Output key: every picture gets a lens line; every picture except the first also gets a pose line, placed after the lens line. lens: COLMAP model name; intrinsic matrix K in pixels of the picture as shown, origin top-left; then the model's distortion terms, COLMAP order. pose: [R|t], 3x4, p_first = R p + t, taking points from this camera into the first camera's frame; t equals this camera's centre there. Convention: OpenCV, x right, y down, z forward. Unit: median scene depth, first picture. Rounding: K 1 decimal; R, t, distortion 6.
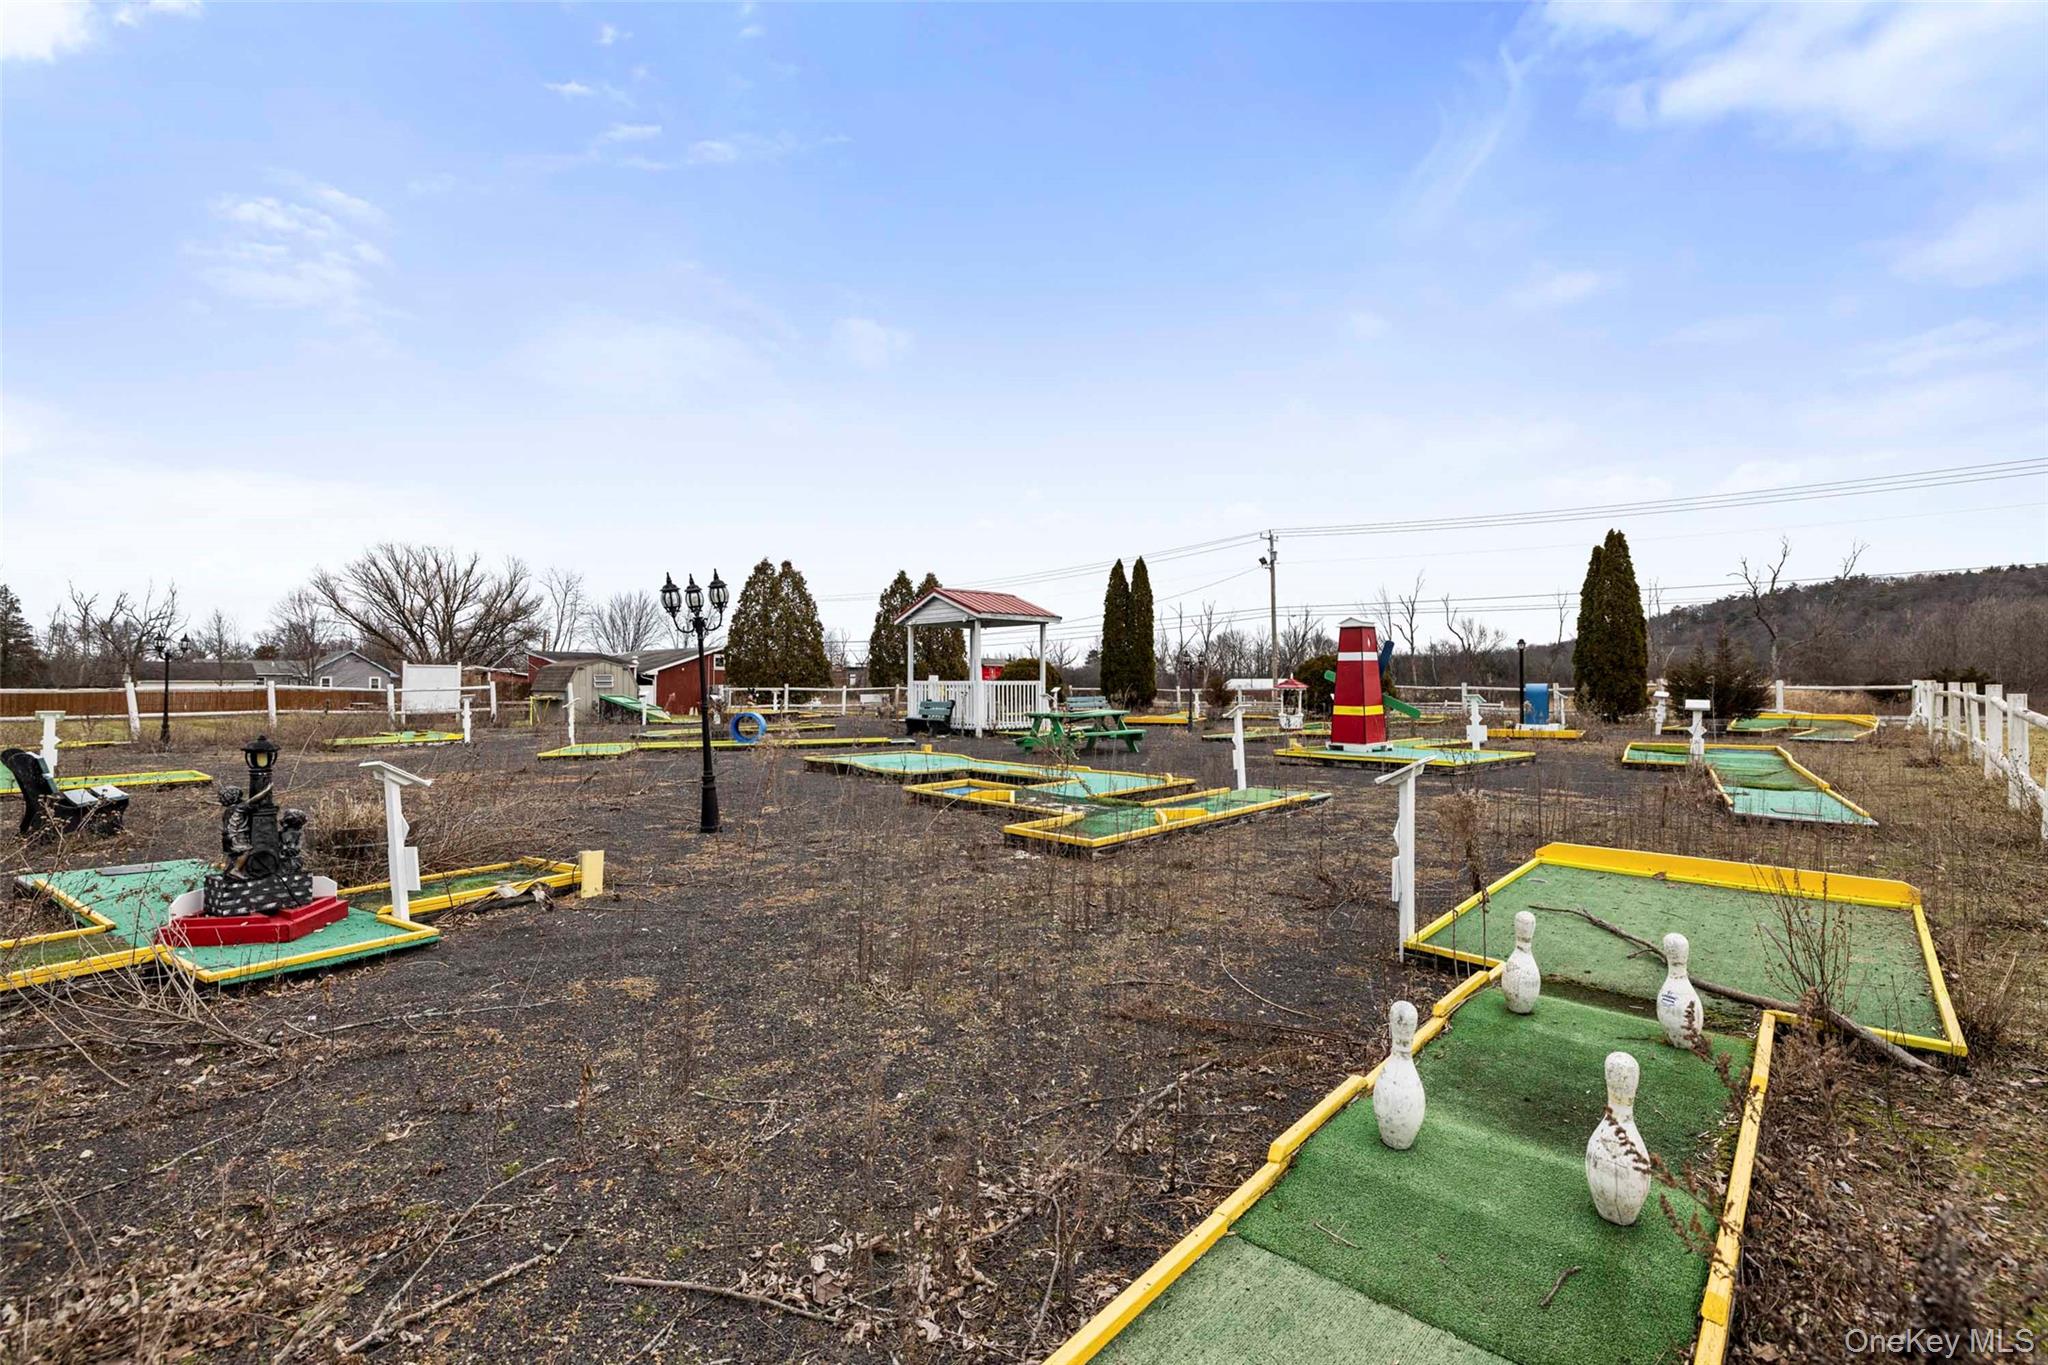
lens RADIAL K [[947.4, 0, 1003.7], [0, 947.4, 676.1], [0, 0, 1]] dist [0.003510, 0.001466]
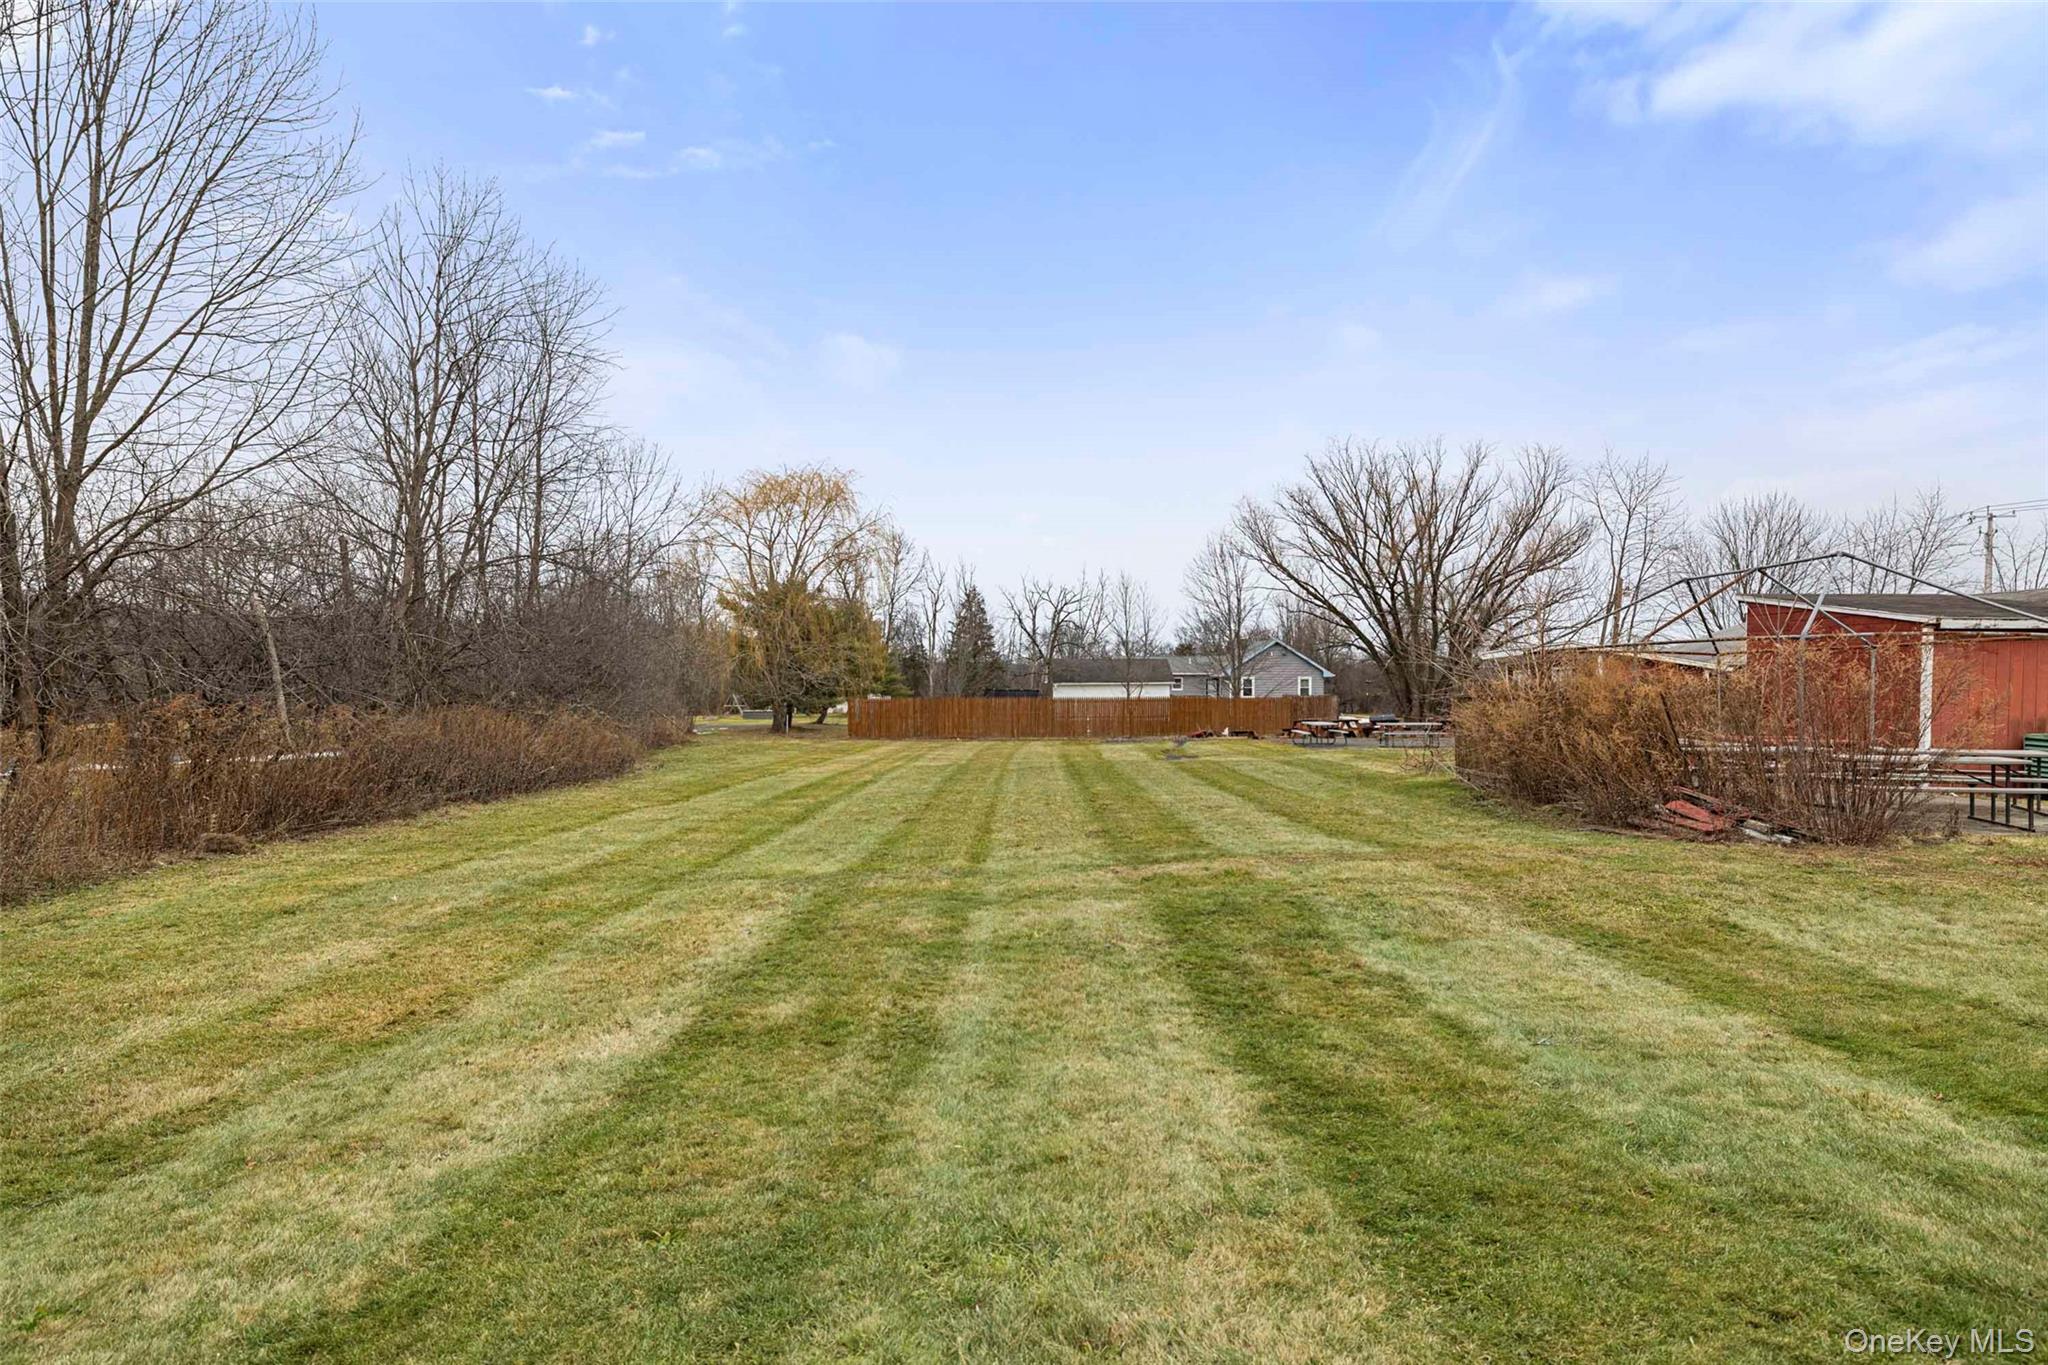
lens RADIAL K [[1160.8, 0, 1024.0], [0, 1160.8, 681.1], [0, 0, 1]] dist [-0.001351, -0.000491]
pose [[0.696735, -0.006223, -0.717301, -0.251051], [0.008869, 0.999961, -0.000060, 0.002646], [0.717274, -0.006320, 0.696763, 0.329861]]
